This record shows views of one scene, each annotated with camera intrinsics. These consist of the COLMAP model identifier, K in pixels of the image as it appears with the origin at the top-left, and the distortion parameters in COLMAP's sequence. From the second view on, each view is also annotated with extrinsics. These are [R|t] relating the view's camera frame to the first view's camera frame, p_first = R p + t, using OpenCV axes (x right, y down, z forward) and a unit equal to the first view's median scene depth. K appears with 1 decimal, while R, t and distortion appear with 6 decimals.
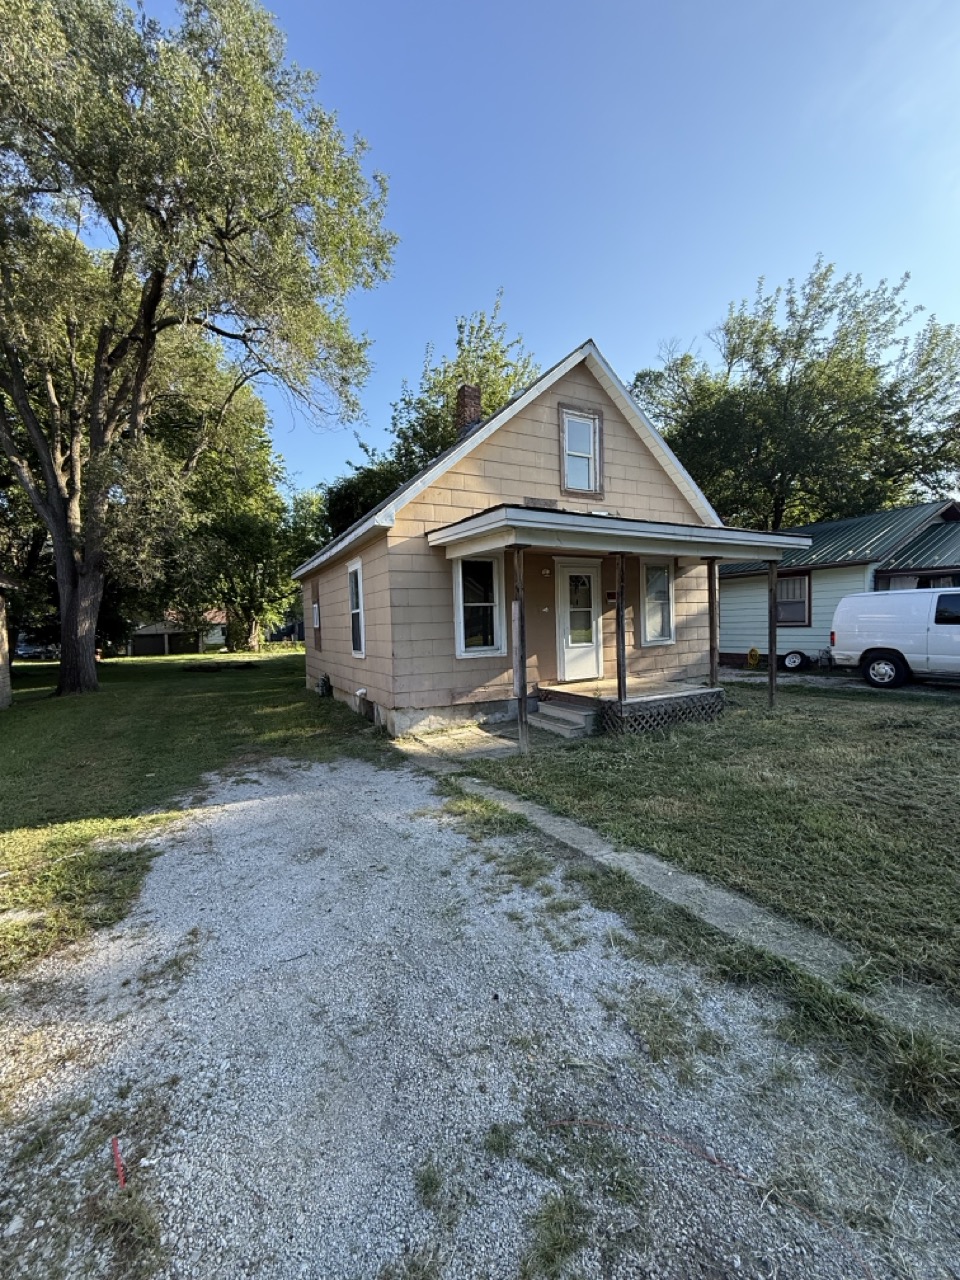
lens RADIAL K [[508.8, 0, 481.0], [0, 508.8, 640.1], [0, 0, 1]] dist [-0.002128, 0.000849]
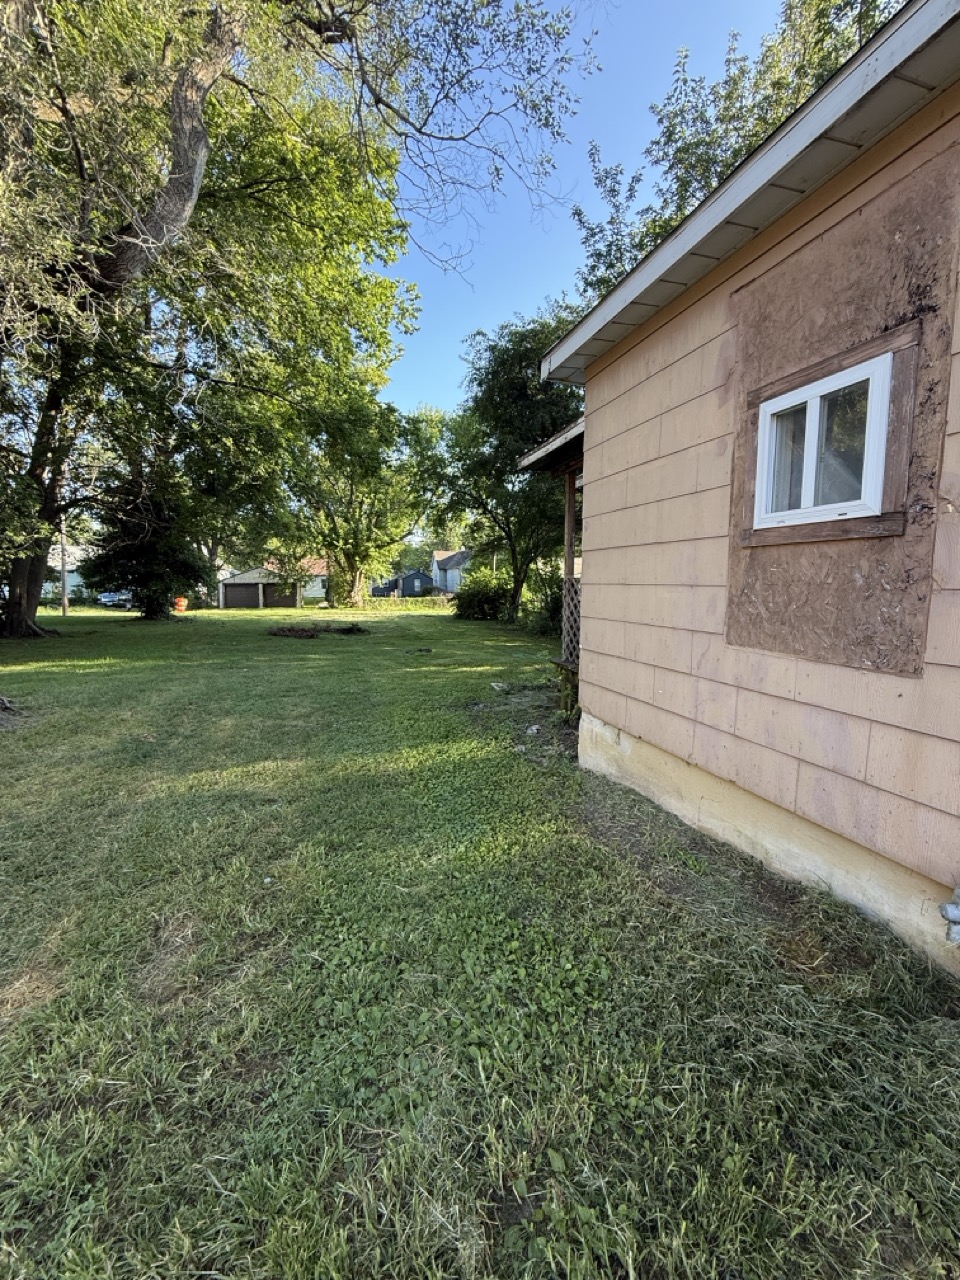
lens RADIAL K [[508.8, 0, 480.1], [0, 508.8, 643.2], [0, 0, 1]] dist [-0.002128, 0.000849]
pose [[0.984617, 0.050135, -0.167377, -0.111261], [-0.036382, 0.995780, 0.084249, 0.002249], [0.170894, -0.076863, 0.982287, 0.222179]]
